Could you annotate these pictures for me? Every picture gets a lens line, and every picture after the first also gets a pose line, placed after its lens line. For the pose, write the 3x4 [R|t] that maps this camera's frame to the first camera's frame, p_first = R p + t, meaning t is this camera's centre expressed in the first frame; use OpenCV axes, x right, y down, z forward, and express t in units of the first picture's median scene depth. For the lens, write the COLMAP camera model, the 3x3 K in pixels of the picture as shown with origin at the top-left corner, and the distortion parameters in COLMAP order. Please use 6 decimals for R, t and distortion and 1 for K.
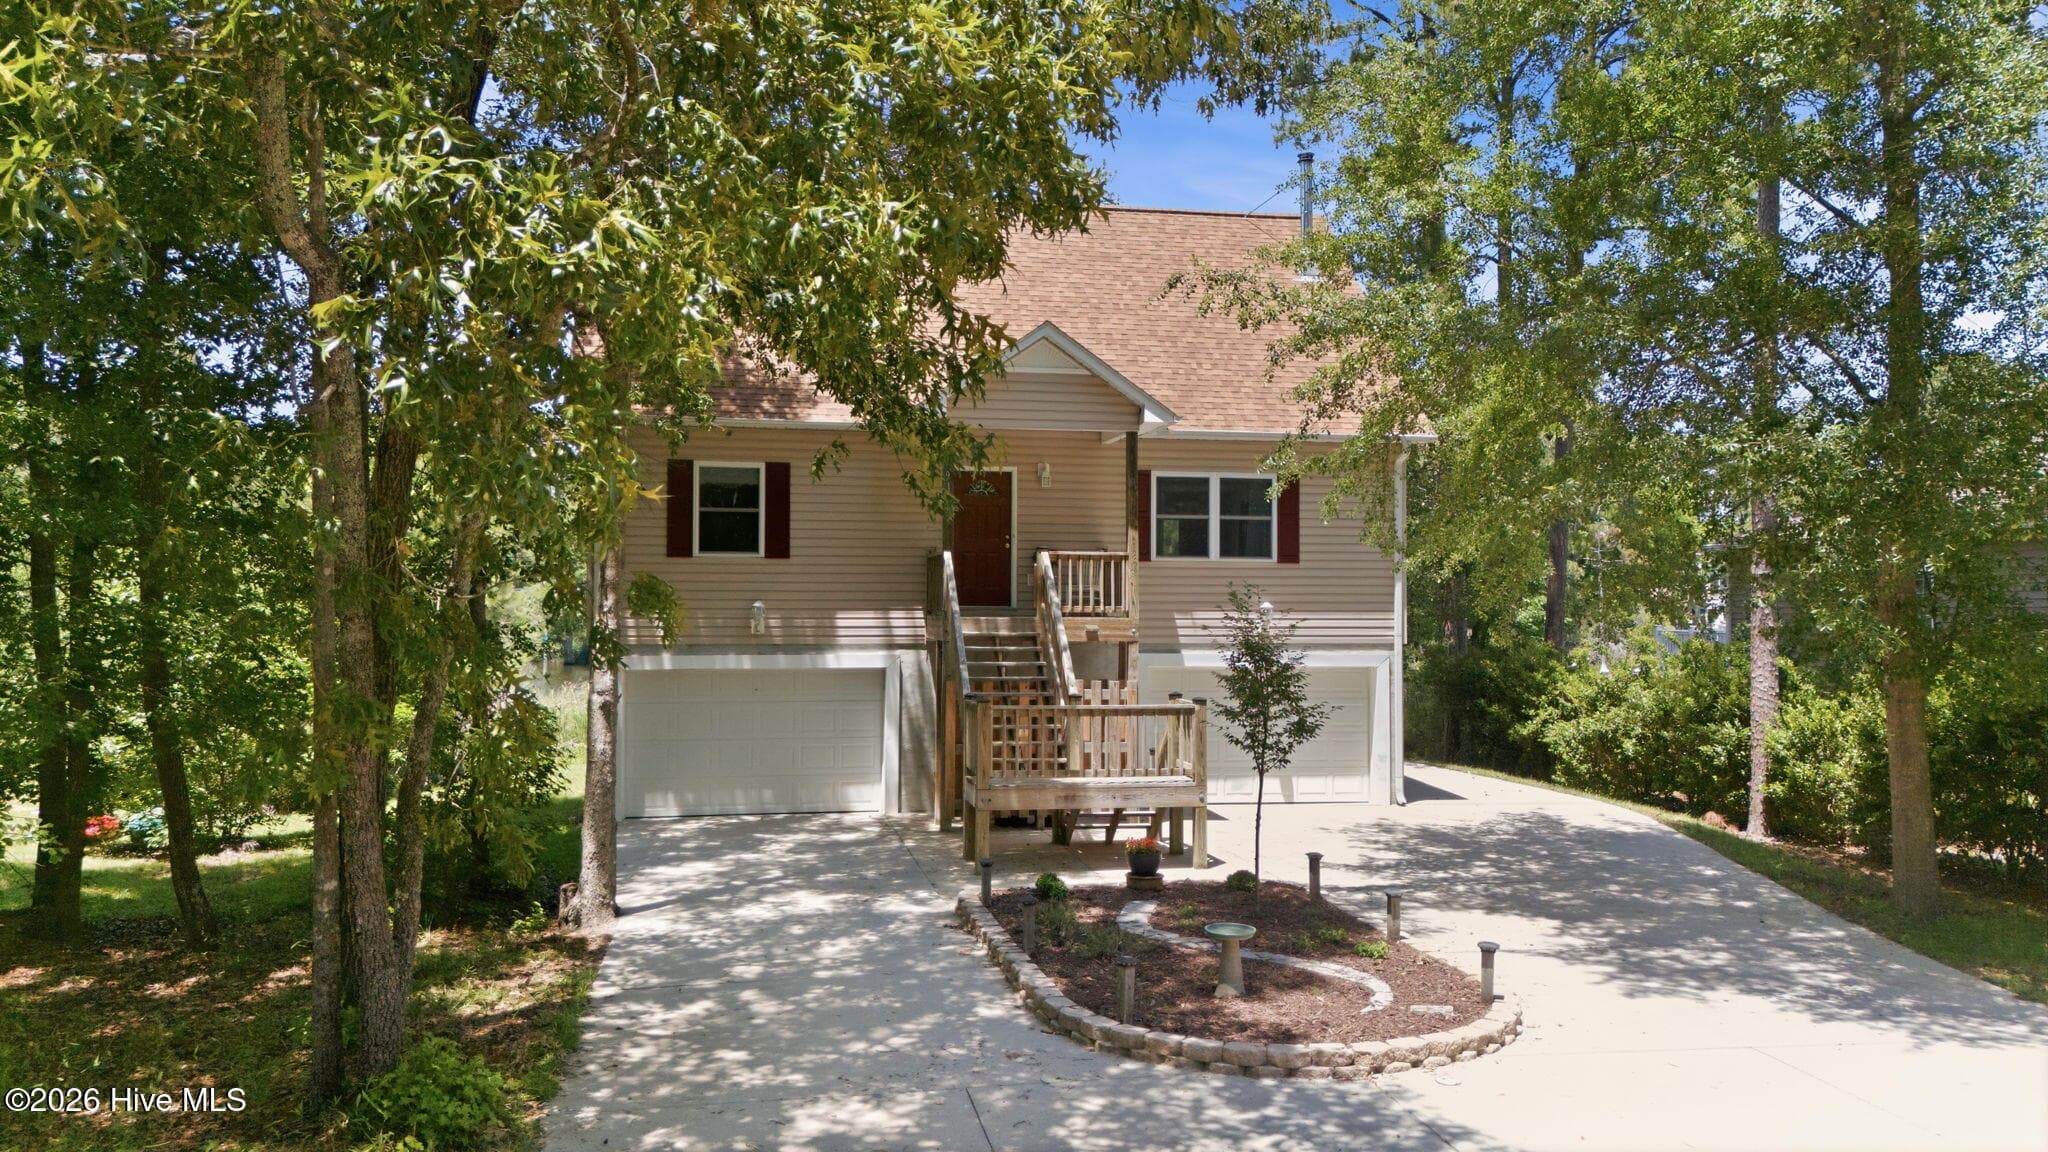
lens RADIAL K [[1505.4, 0, 1030.0], [0, 1505.4, 604.8], [0, 0, 1]] dist [0.076129, -0.076935]
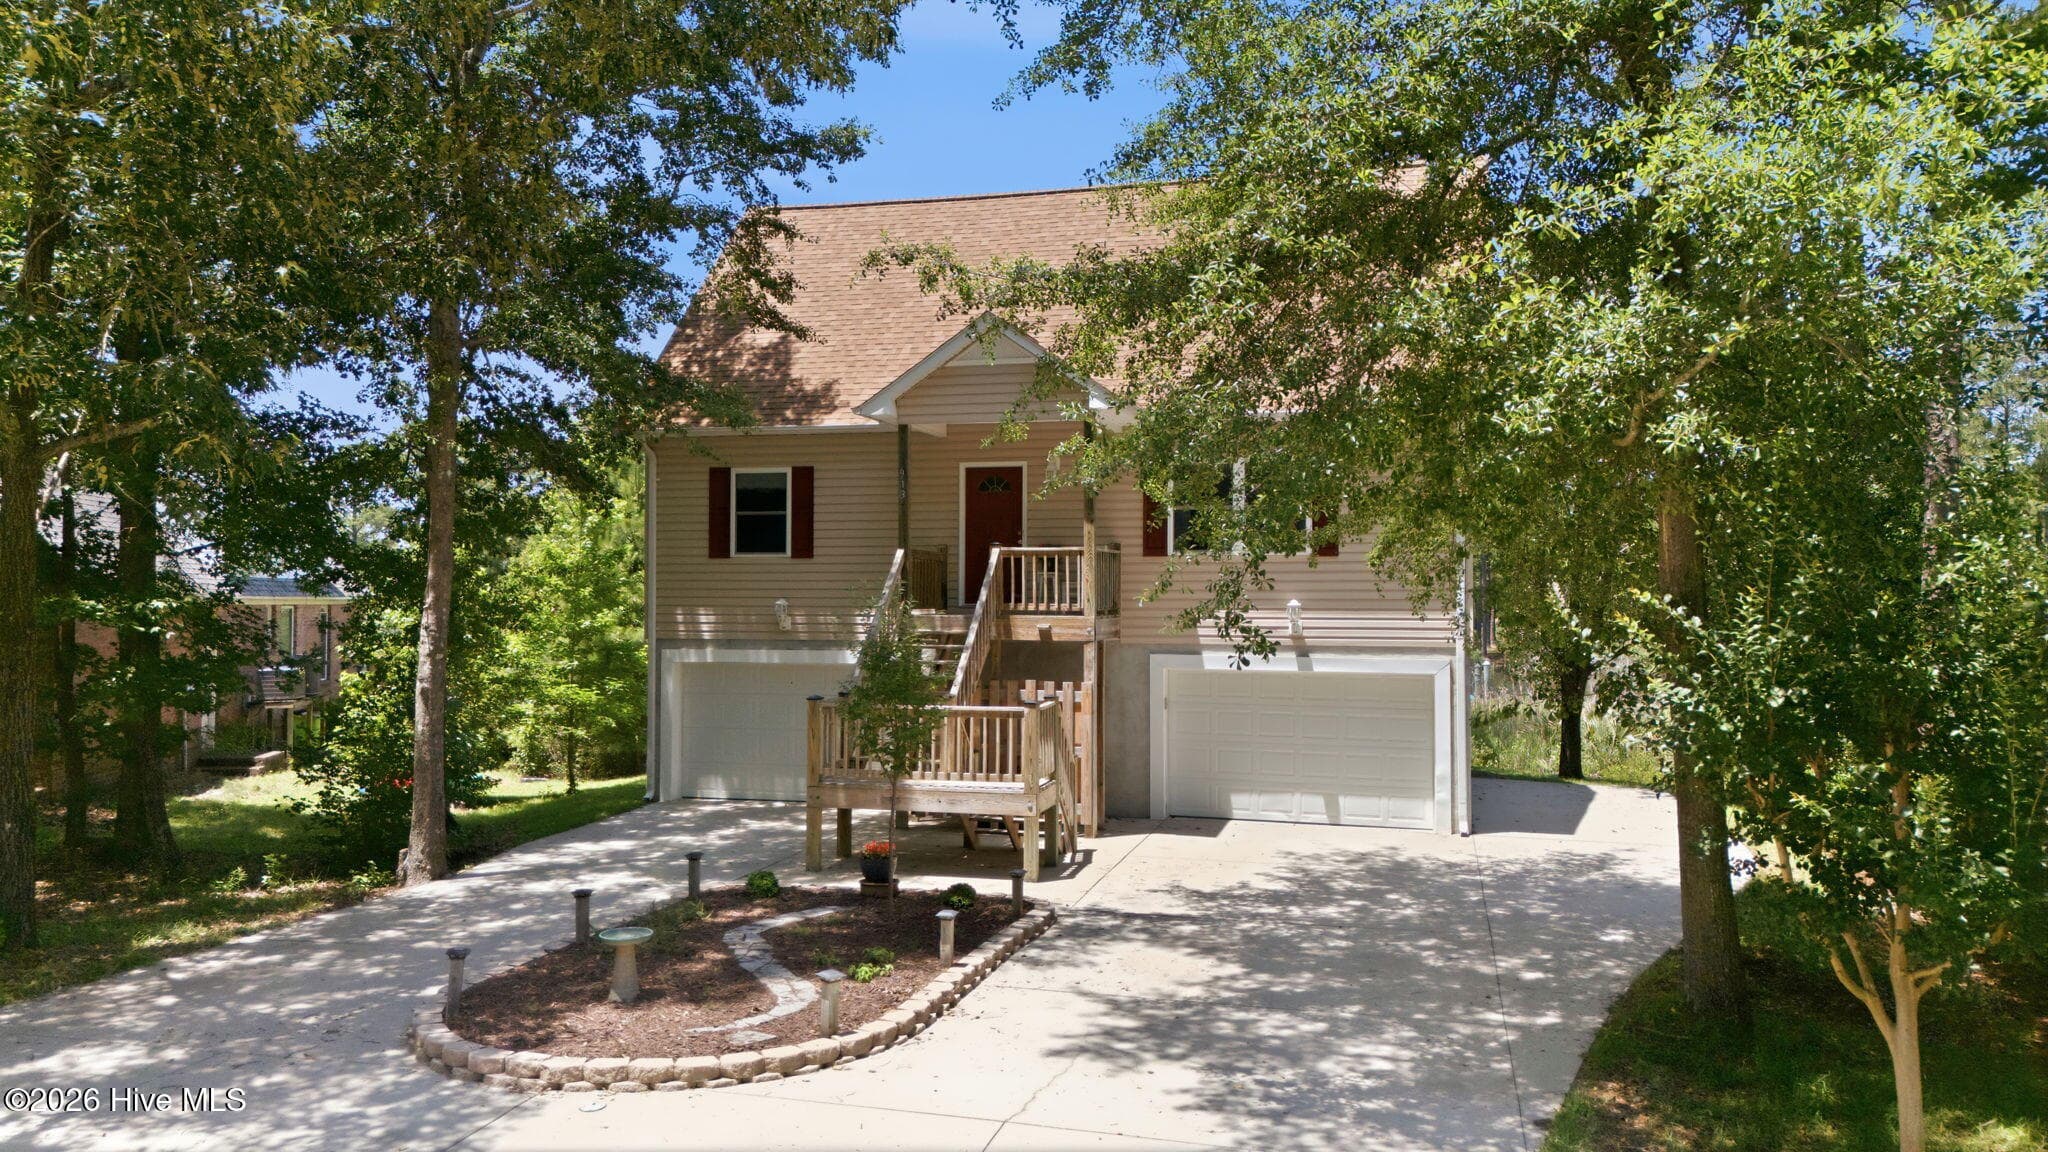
lens RADIAL K [[1505.4, 0, 1030.0], [0, 1505.4, 604.8], [0, 0, 1]] dist [0.076129, -0.076935]
pose [[0.898900, 0.000654, -0.438152, 0.439174], [-0.000260, 1.000000, 0.000960, 0.000518], [0.438153, -0.000749, 0.898900, 0.128137]]
